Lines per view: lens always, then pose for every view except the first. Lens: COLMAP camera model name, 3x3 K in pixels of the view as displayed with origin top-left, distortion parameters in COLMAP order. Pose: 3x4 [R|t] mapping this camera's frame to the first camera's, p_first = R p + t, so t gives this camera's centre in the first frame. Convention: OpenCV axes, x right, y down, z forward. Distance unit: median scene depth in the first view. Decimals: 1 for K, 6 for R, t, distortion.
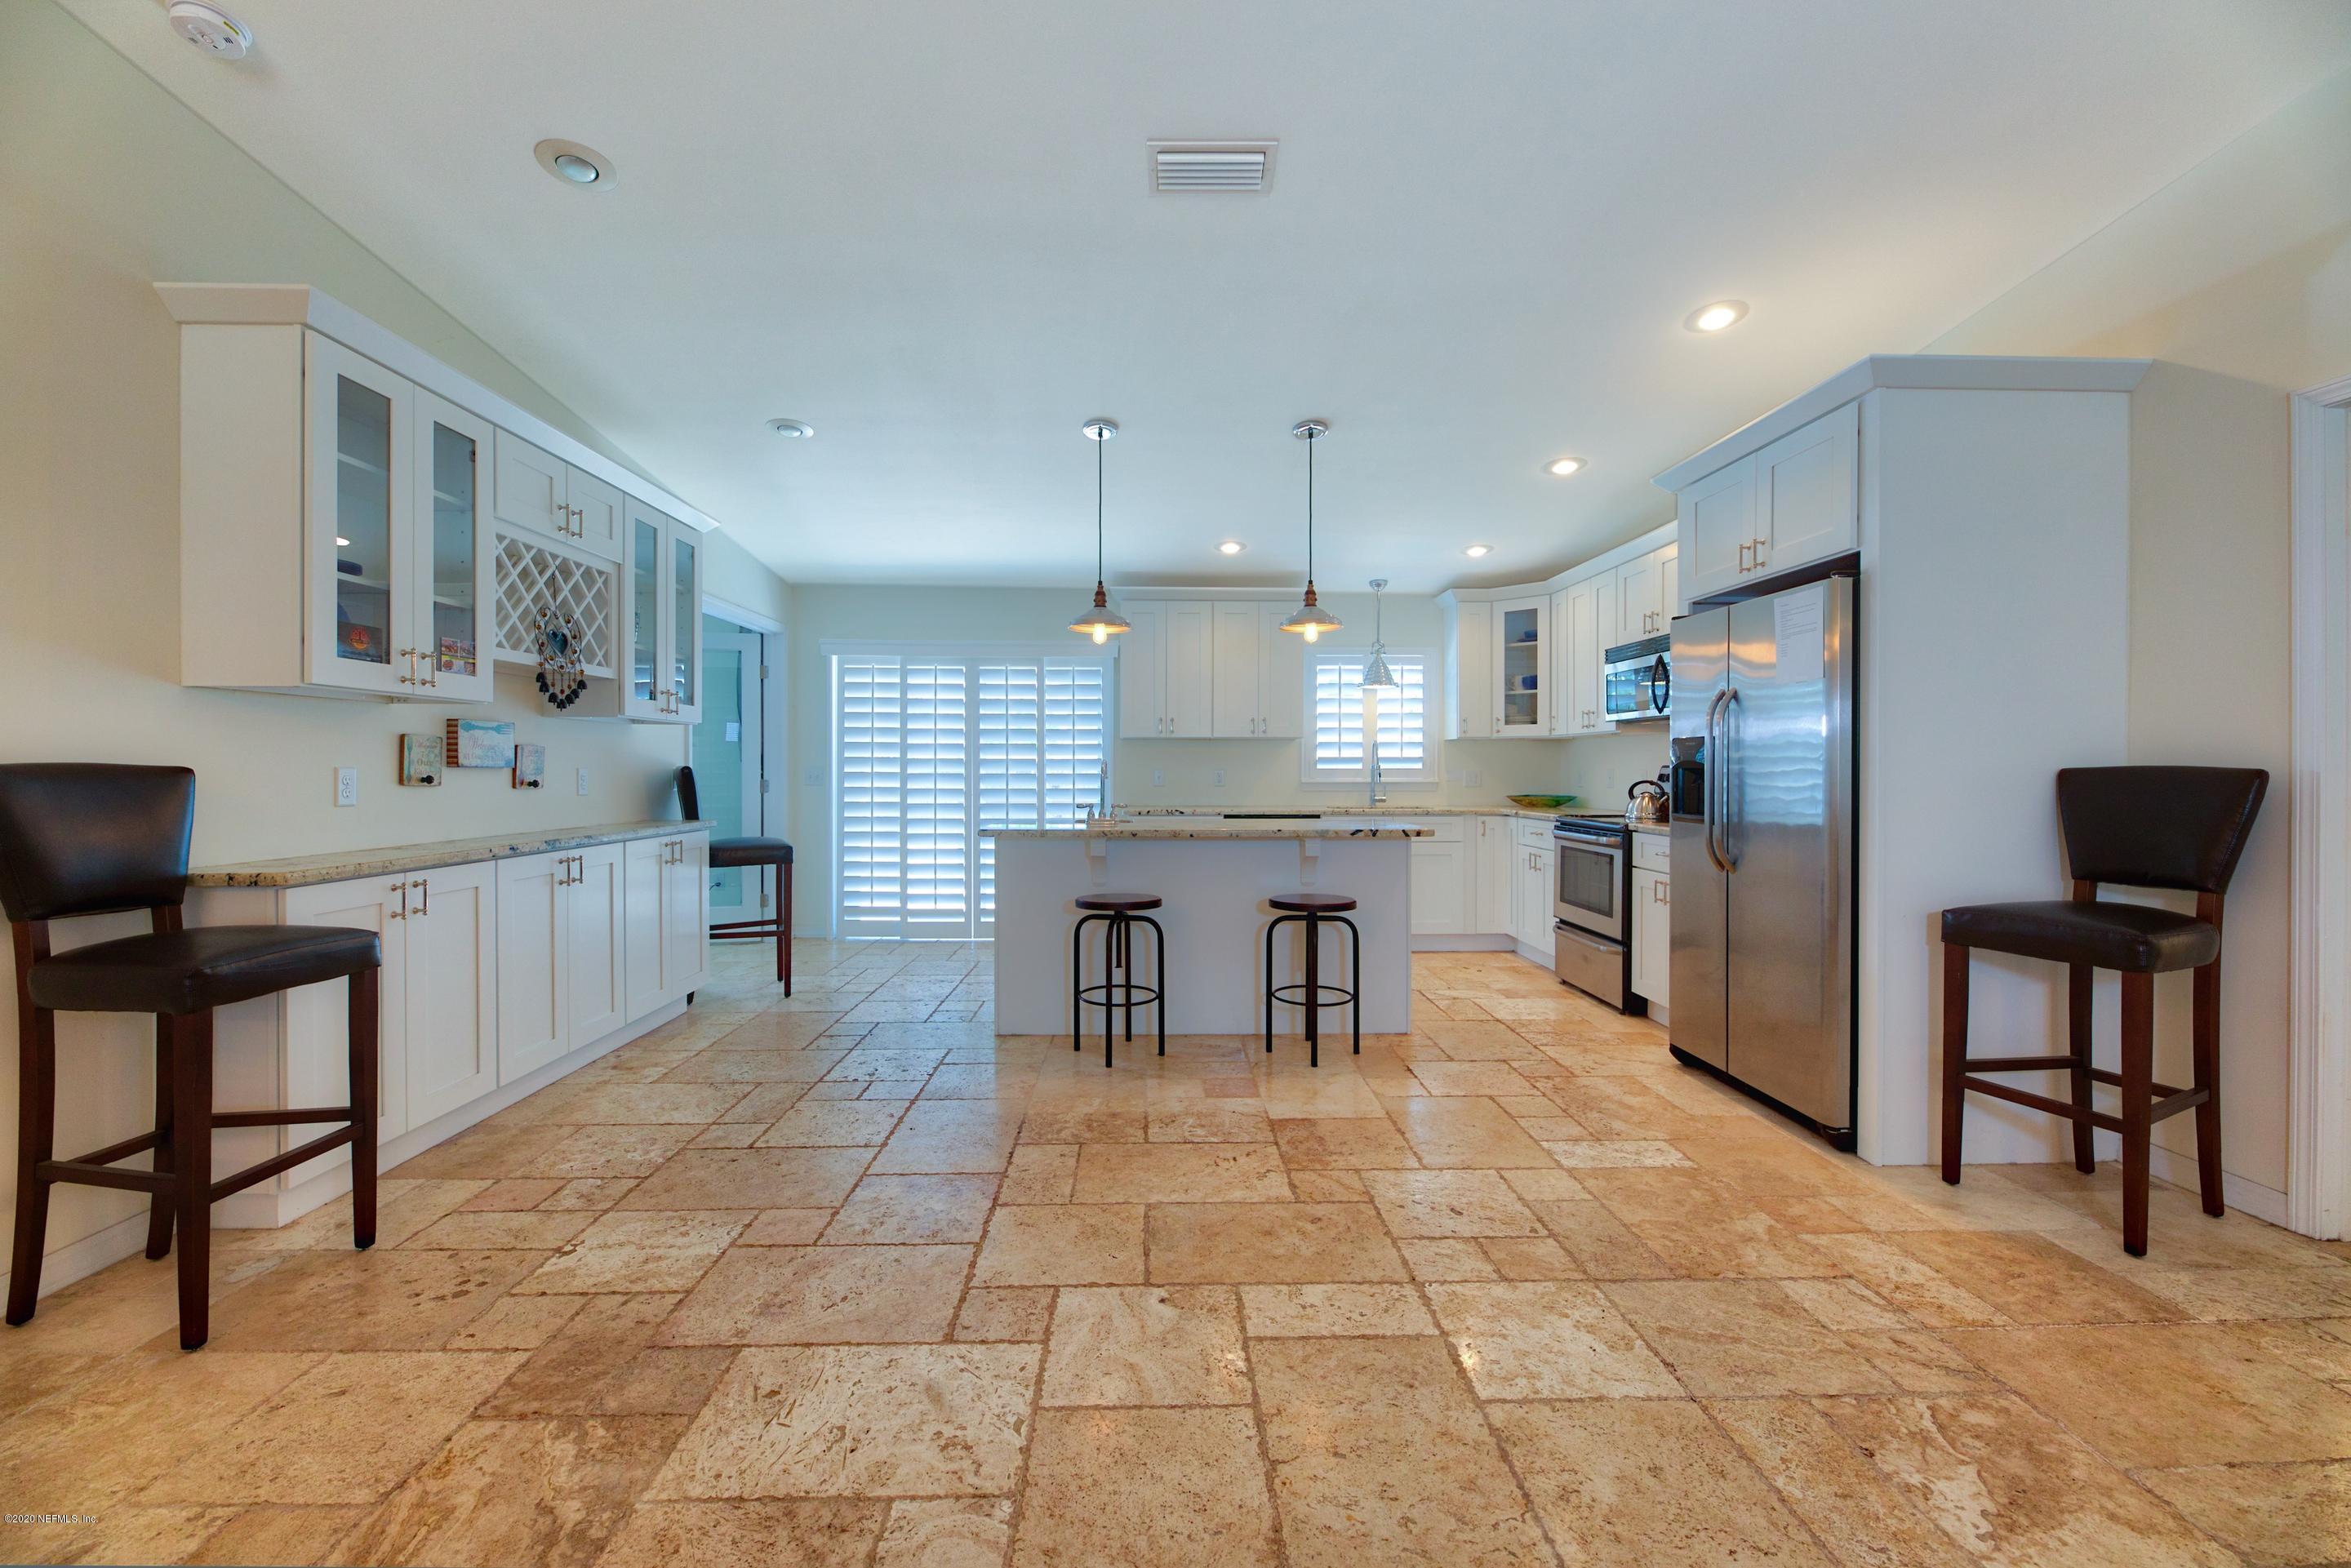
lens RADIAL K [[948.8, 0, 1174.3], [0, 948.8, 778.8], [0, 0, 1]] dist [0.000125, -0.003652]
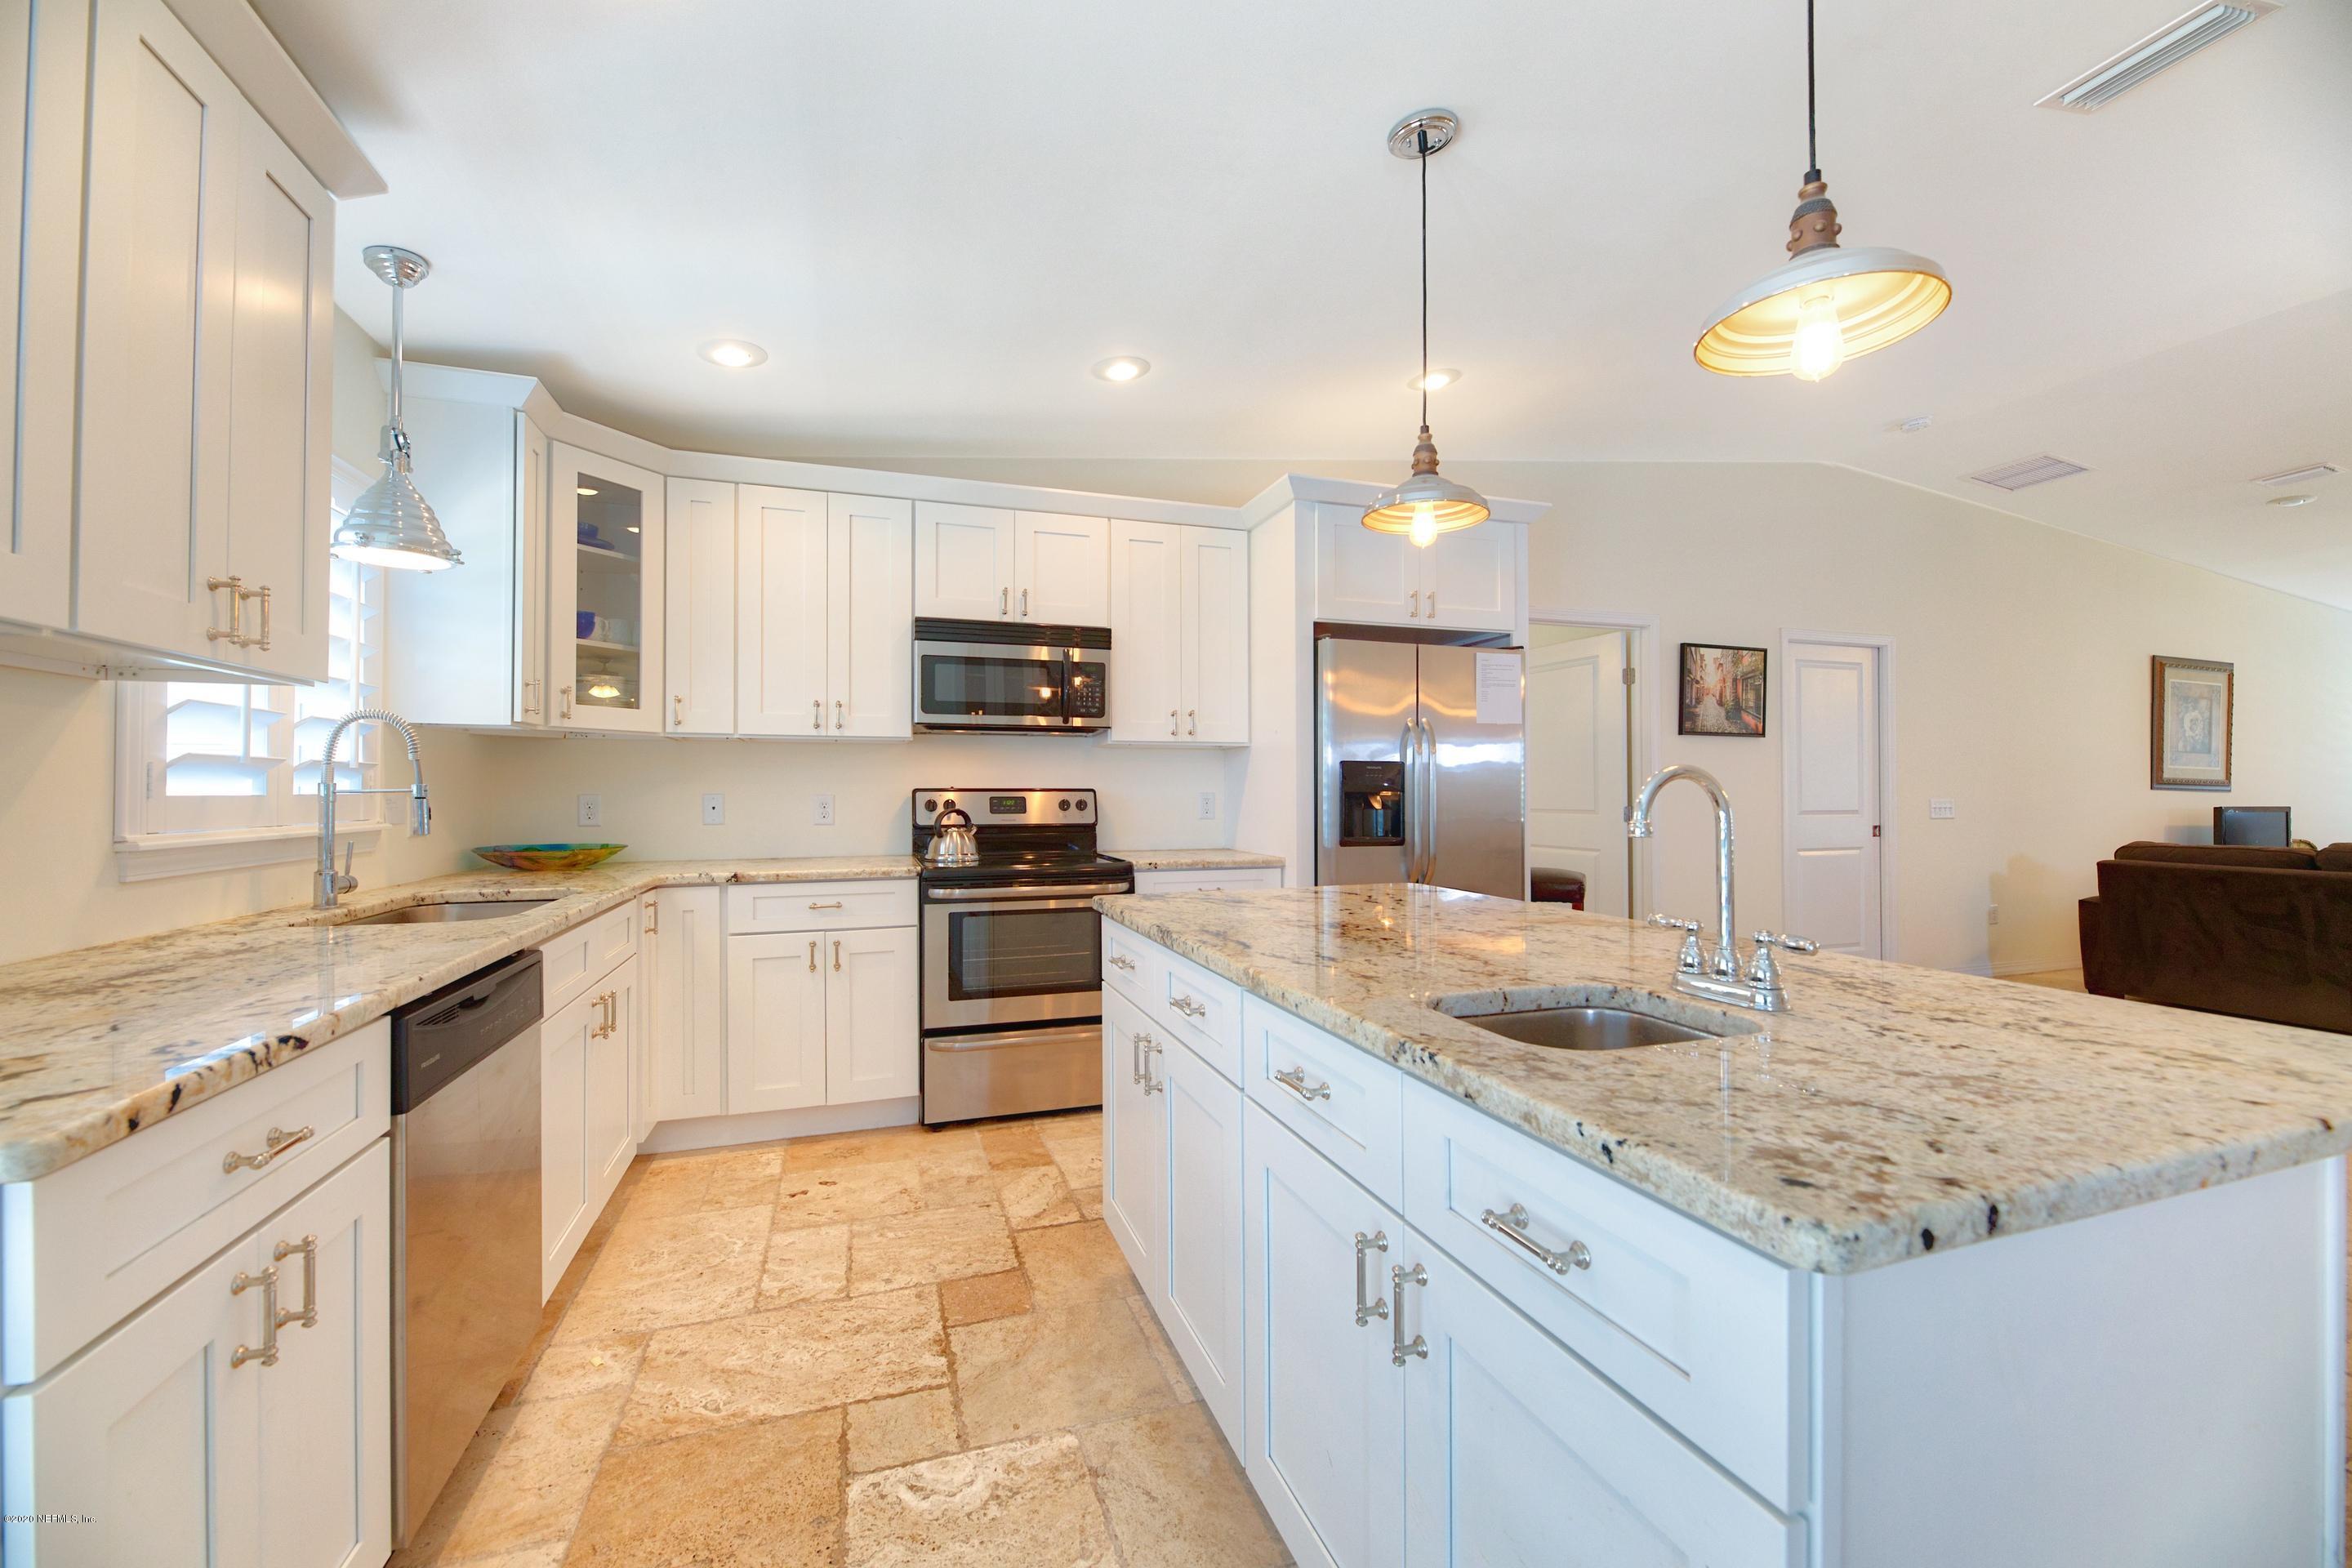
lens RADIAL K [[940.2, 0, 1173.2], [0, 940.2, 783.5], [0, 0, 1]] dist [0.000946, -0.004072]
pose [[-0.290978, 0.008026, 0.956696, -0.325336], [0.011815, 0.999919, -0.004795, -0.016228], [-0.956657, 0.009908, -0.291049, 1.383452]]
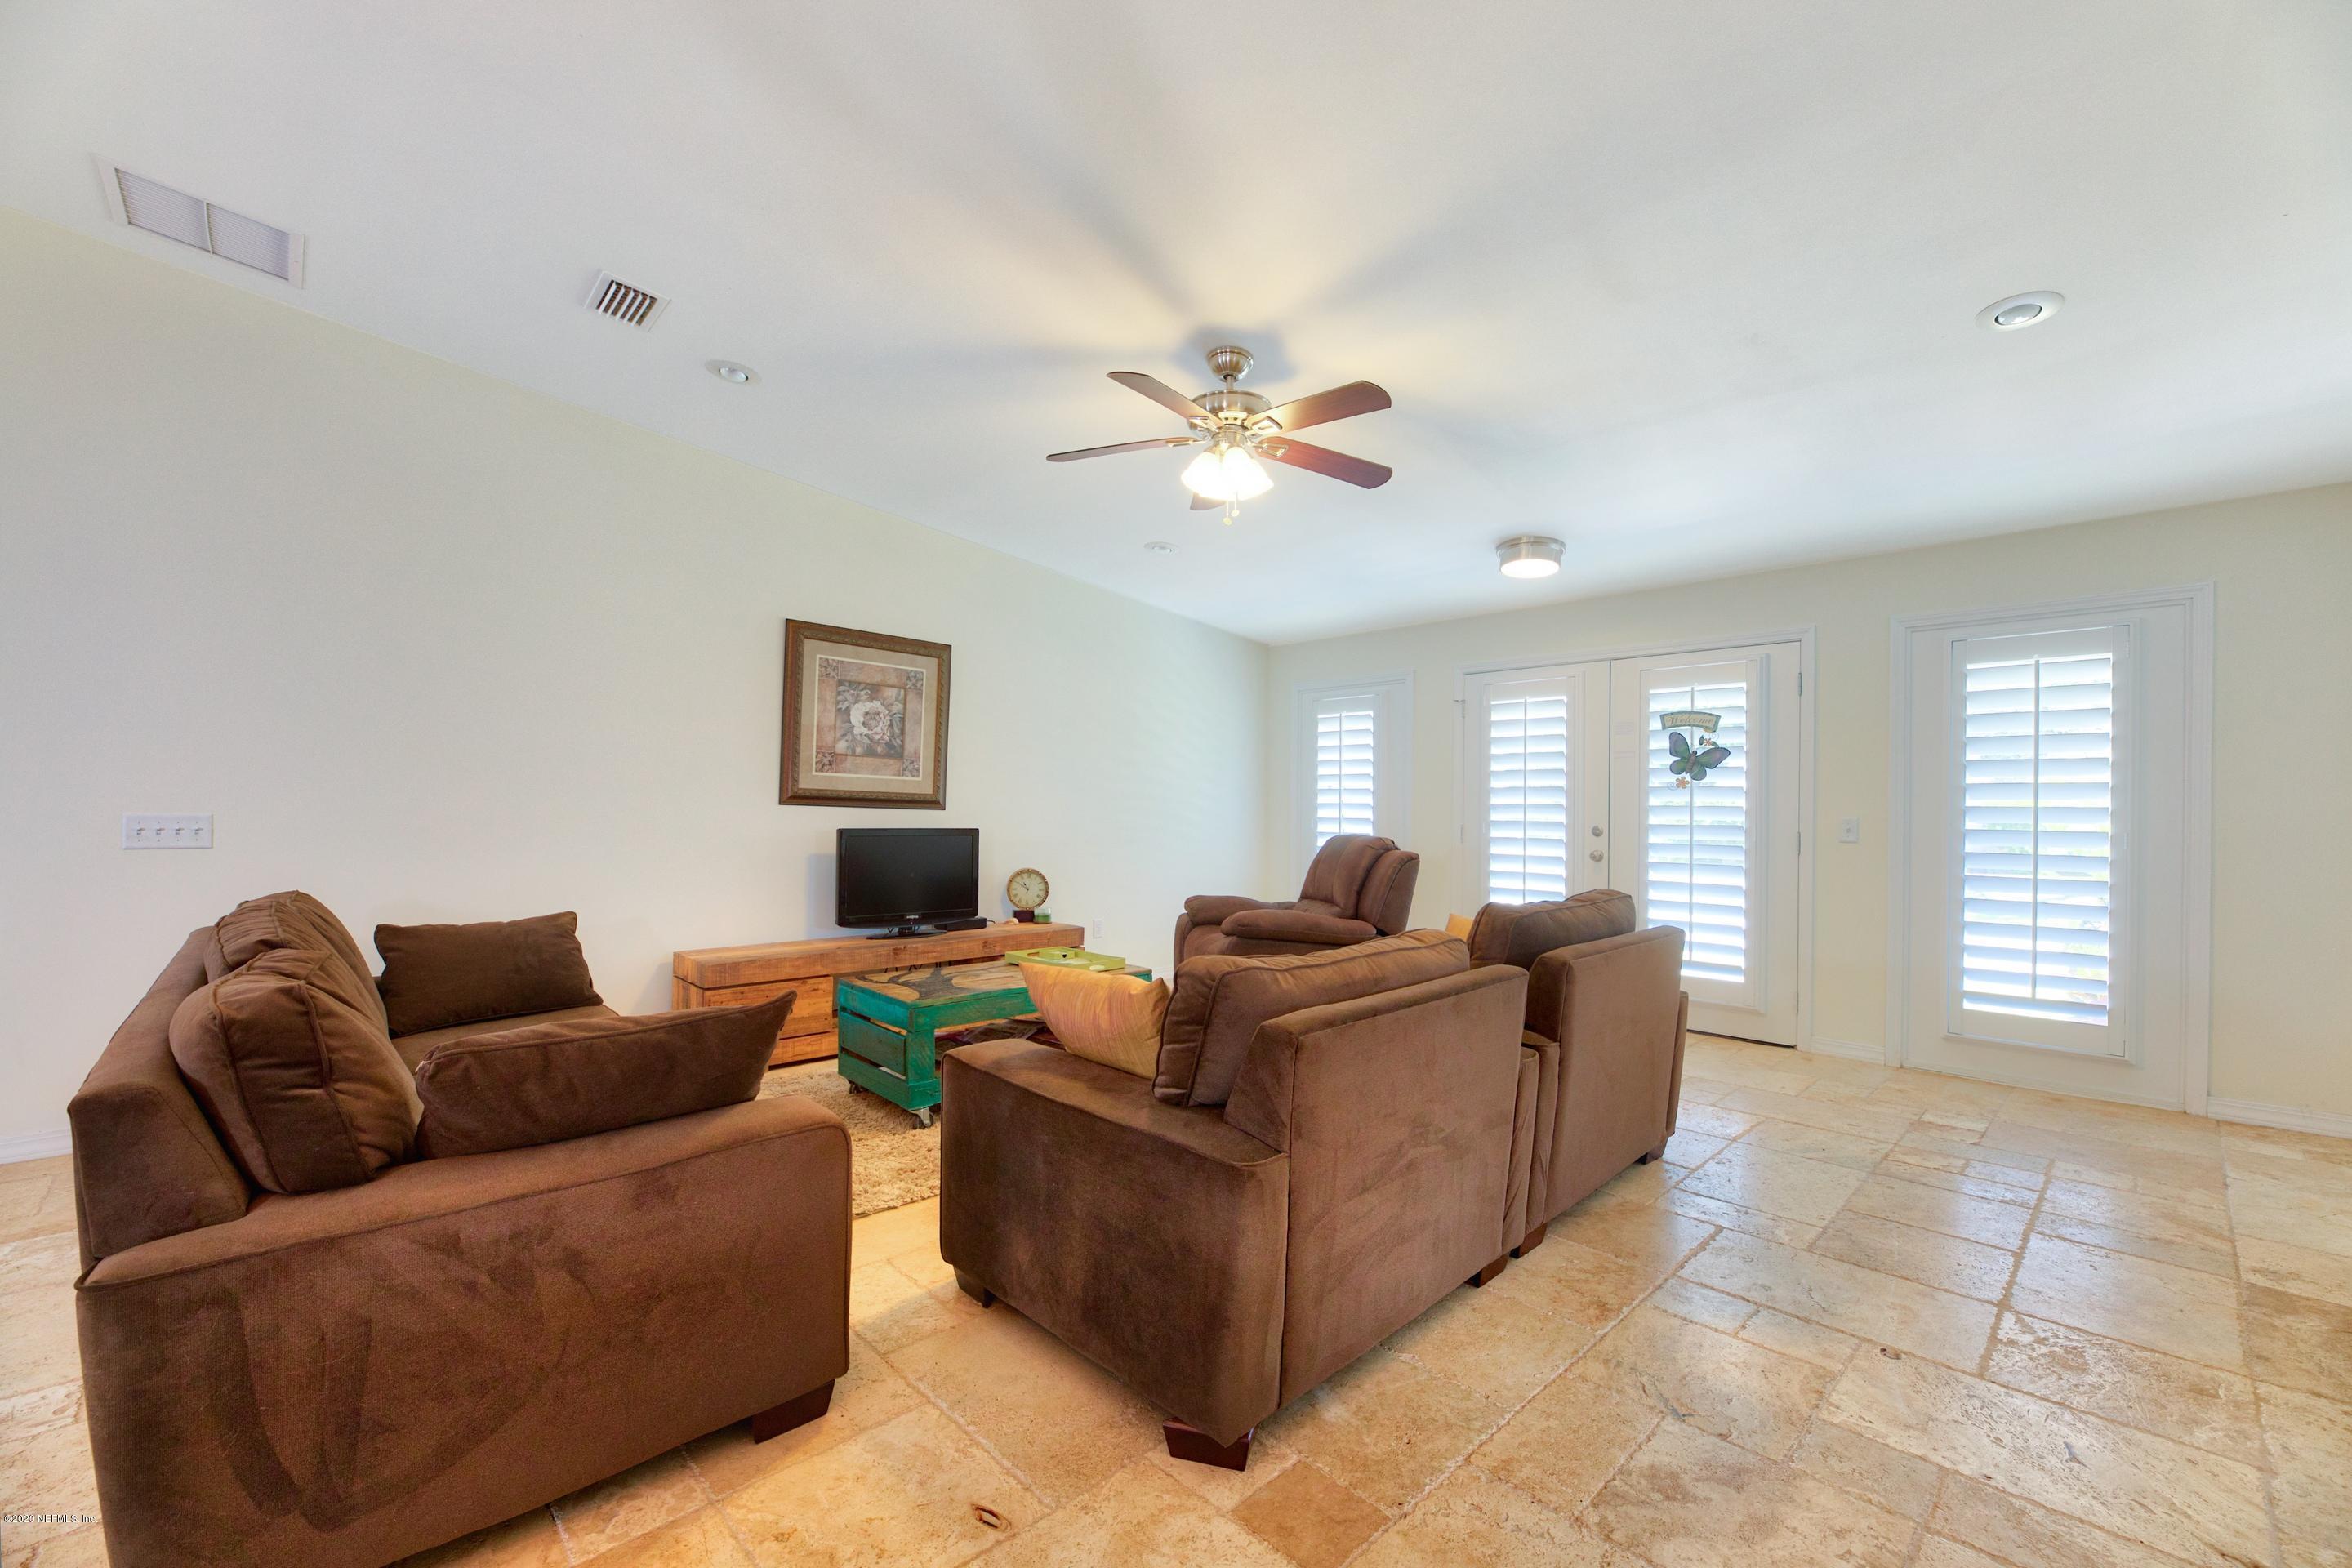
lens RADIAL K [[957.1, 0, 1172.6], [0, 957.1, 784.3], [0, 0, 1]] dist [0.000440, -0.003718]
pose [[-0.669761, 0.010120, 0.742508, -0.490852], [-0.001940, 0.999880, -0.015379, -0.000938], [-0.742574, -0.011741, -0.669661, -0.329120]]
